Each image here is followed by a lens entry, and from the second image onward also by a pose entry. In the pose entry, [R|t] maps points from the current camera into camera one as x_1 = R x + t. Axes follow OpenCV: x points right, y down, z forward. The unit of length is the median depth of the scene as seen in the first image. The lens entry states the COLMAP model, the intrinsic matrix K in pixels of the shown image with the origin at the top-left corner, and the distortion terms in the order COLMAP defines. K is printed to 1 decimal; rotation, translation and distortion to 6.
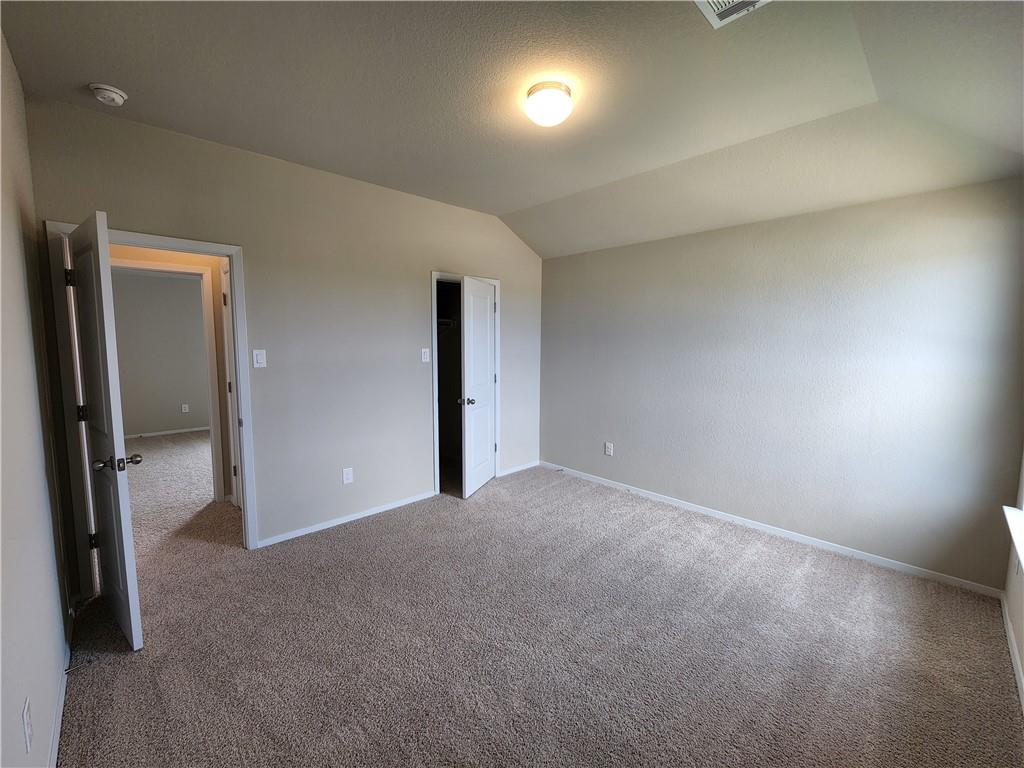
lens RADIAL K [[421.7, 0, 515.0], [0, 421.7, 390.4], [0, 0, 1]] dist [-0.006935, 0.001882]
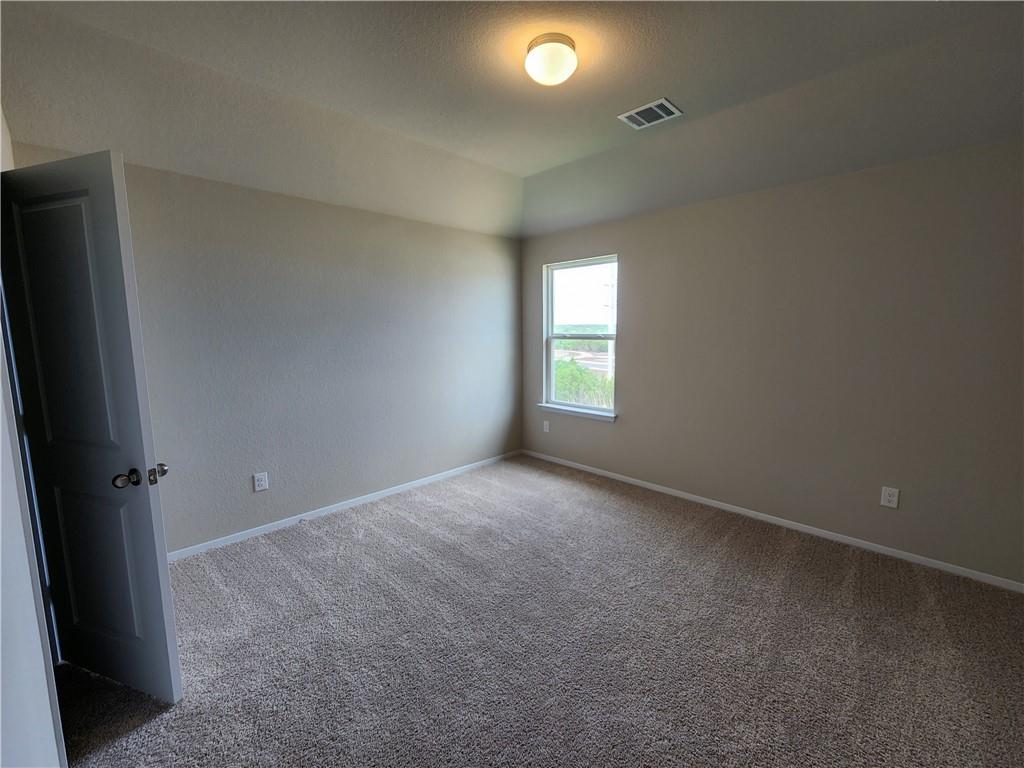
lens RADIAL K [[421.7, 0, 510.1], [0, 421.7, 382.6], [0, 0, 1]] dist [-0.006935, 0.001882]
pose [[-0.007809, -0.131202, 0.991325, -0.558569], [0.129750, 0.982841, 0.131102, -0.073191], [-0.991516, 0.129648, 0.009348, 0.710354]]
